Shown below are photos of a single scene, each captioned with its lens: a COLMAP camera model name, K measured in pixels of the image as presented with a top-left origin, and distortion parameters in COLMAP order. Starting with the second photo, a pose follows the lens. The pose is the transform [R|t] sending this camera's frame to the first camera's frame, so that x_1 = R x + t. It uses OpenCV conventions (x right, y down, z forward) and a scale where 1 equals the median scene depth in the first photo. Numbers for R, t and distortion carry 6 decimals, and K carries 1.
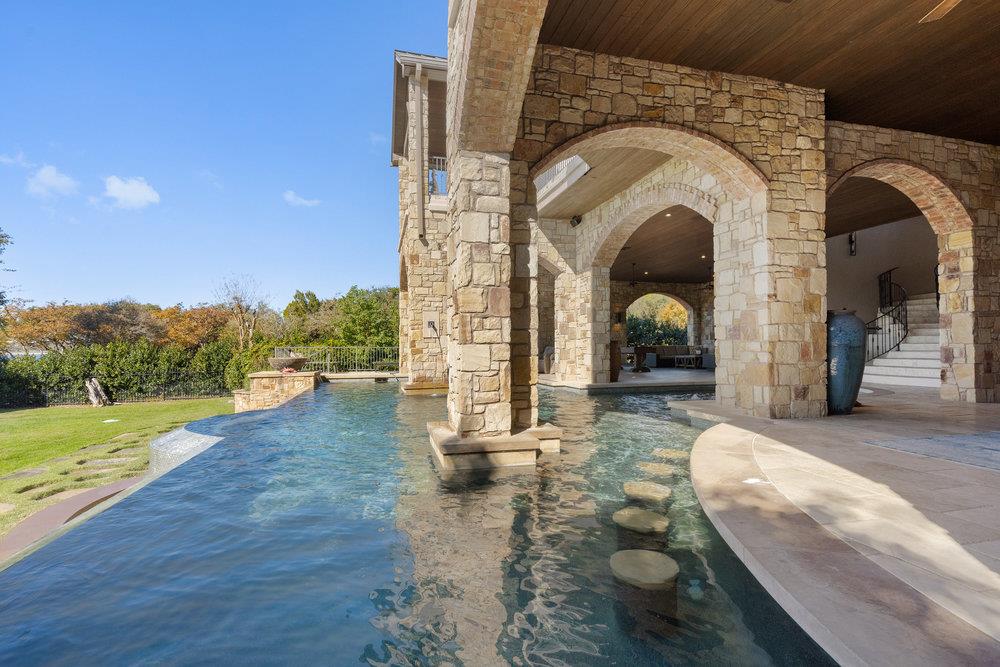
lens RADIAL K [[460.1, 0, 502.7], [0, 460.1, 332.3], [0, 0, 1]] dist [0.003279, 0.001267]
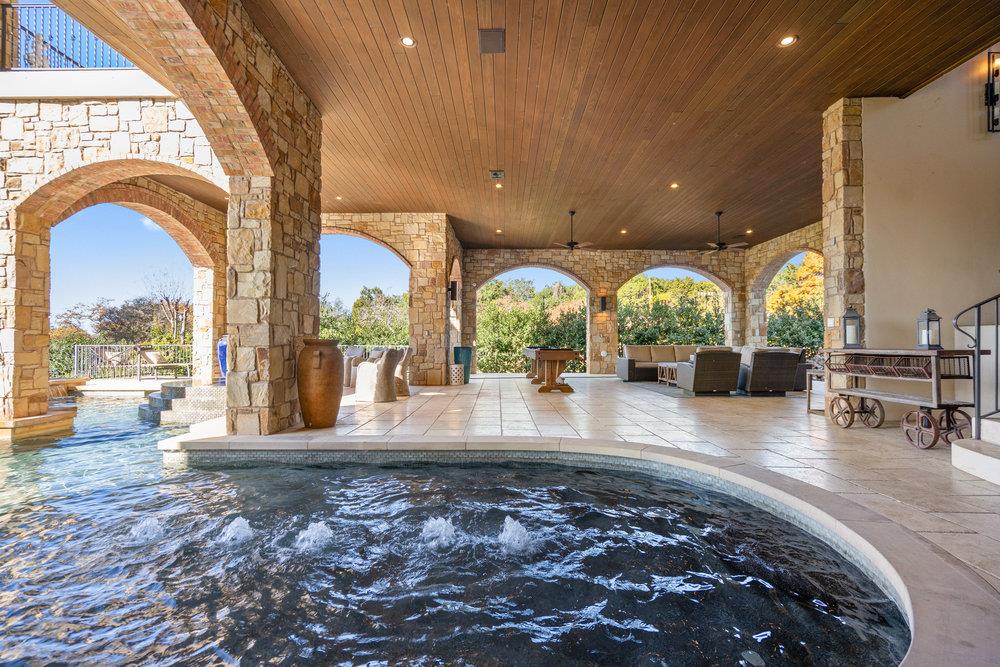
lens RADIAL K [[460.1, 0, 501.8], [0, 460.1, 334.4], [0, 0, 1]] dist [0.003279, 0.001267]
pose [[0.967837, -0.000006, -0.251577, 0.932492], [0.003444, 0.999907, 0.013224, 0.012820], [0.251553, -0.013665, 0.967747, 1.031812]]
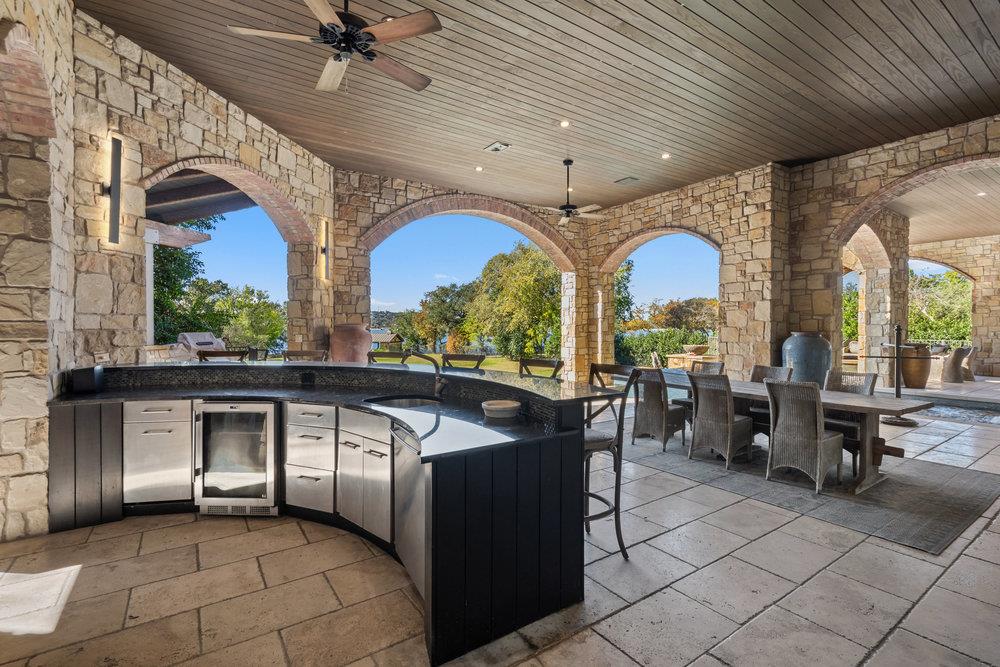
lens RADIAL K [[460.1, 0, 501.7], [0, 460.1, 326.8], [0, 0, 1]] dist [0.003279, 0.001267]
pose [[0.342363, 0.006918, -0.939542, 1.421236], [0.026507, 0.999504, 0.017018, -0.091175], [0.939194, -0.030731, 0.342010, -0.142465]]
